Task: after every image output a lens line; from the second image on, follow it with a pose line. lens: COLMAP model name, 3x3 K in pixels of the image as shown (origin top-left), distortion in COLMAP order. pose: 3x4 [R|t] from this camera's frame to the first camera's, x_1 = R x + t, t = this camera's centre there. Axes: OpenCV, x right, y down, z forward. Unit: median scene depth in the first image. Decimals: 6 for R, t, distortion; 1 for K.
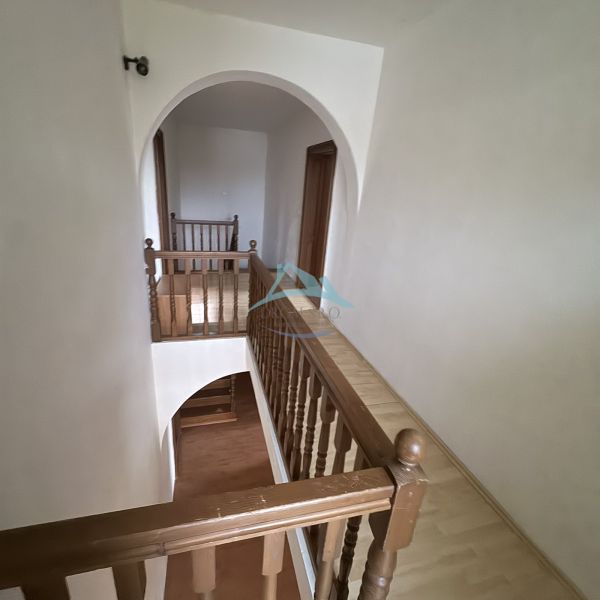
lens RADIAL K [[316.0, 0, 295.5], [0, 316.0, 301.4], [0, 0, 1]] dist [-0.001819, -0.001445]
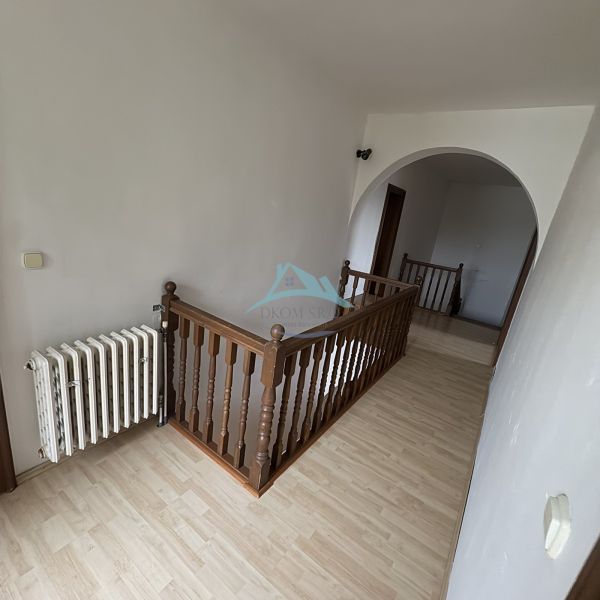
lens RADIAL K [[316.0, 0, 298.1], [0, 316.0, 299.3], [0, 0, 1]] dist [-0.001819, -0.001445]
pose [[0.652012, 0.228442, -0.722976, 0.414366], [-0.337587, 0.941268, -0.007034, 0.050195], [0.678907, 0.248653, 0.690837, -0.109069]]
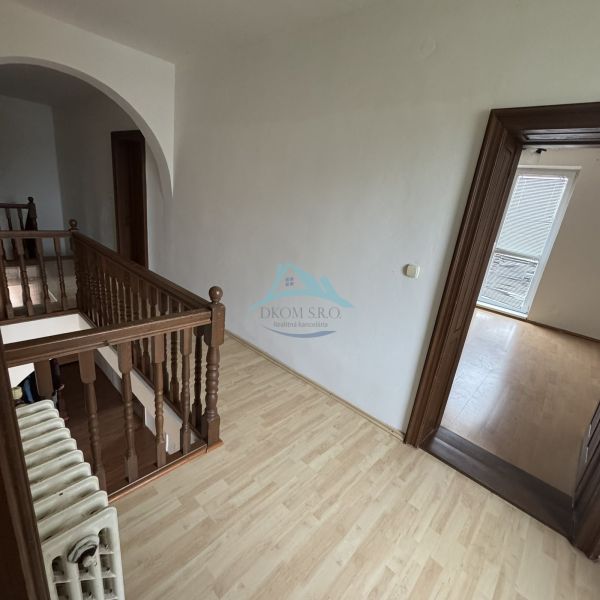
lens RADIAL K [[316.0, 0, 301.1], [0, 316.0, 297.0], [0, 0, 1]] dist [-0.001819, -0.001445]
pose [[0.844802, -0.141406, 0.516056, -0.066993], [0.128569, 0.989838, 0.060755, 0.093119], [-0.519402, 0.015023, 0.854398, -0.286327]]
